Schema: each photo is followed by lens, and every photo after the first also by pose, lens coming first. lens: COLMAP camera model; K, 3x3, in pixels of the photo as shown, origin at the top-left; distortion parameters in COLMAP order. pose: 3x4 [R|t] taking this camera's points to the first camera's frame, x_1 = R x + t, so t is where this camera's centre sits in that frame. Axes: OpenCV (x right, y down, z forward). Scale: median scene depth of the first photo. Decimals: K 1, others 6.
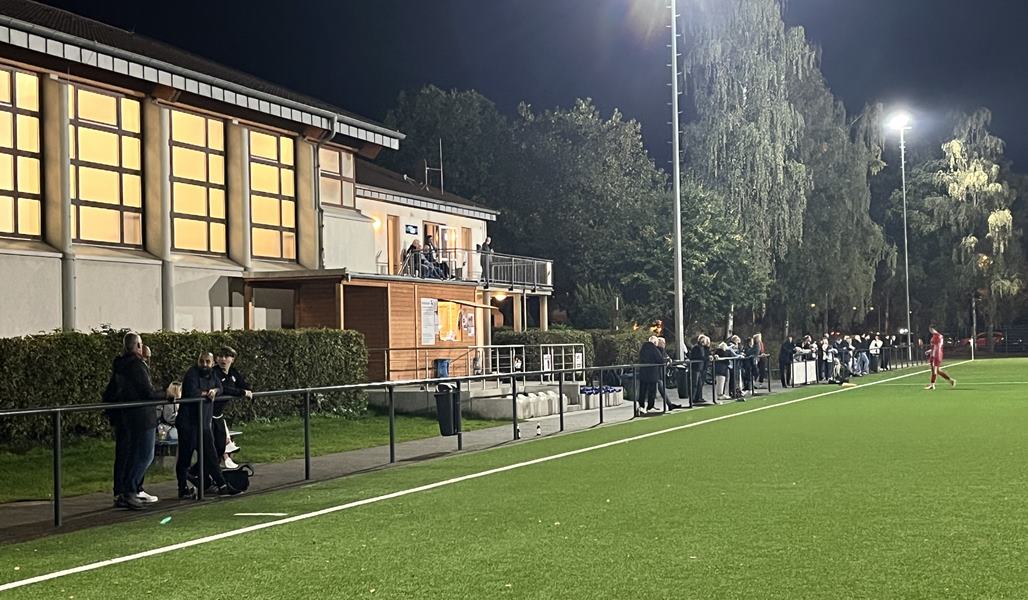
lens RADIAL K [[1707.1, 0, 546.1], [0, 1707.1, 282.8], [0, 0, 1]] dist [0.319927, 0.000000]
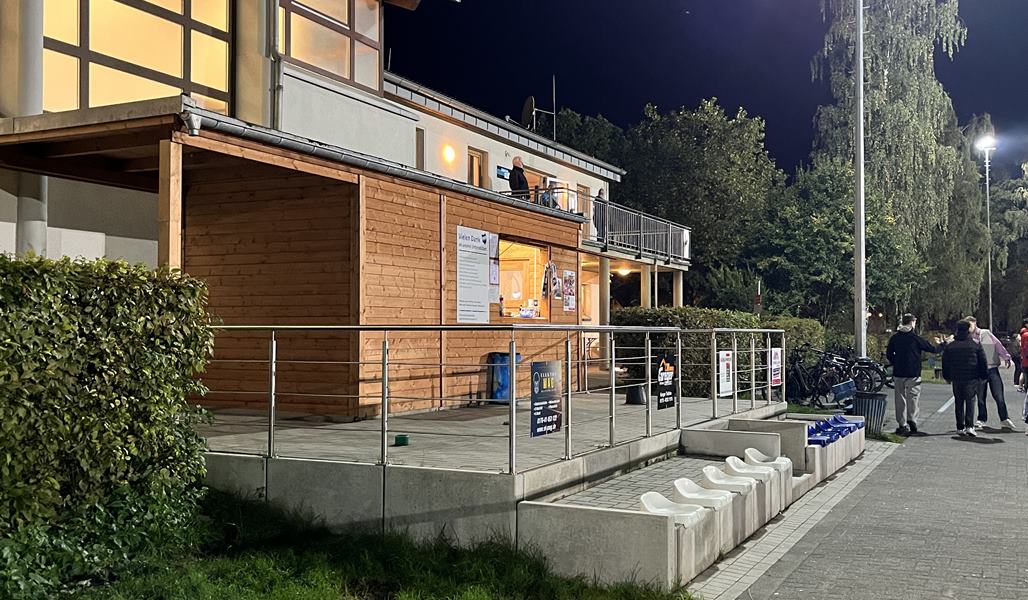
lens RADIAL K [[1005.9, 0, 519.4], [0, 1005.9, 295.3], [0, 0, 1]] dist [0.090139, 0.000000]
pose [[0.991217, 0.016134, -0.131257, -0.013090], [-0.016410, 0.999865, -0.001017, 0.020408], [0.131223, 0.003162, 0.991348, 0.518009]]
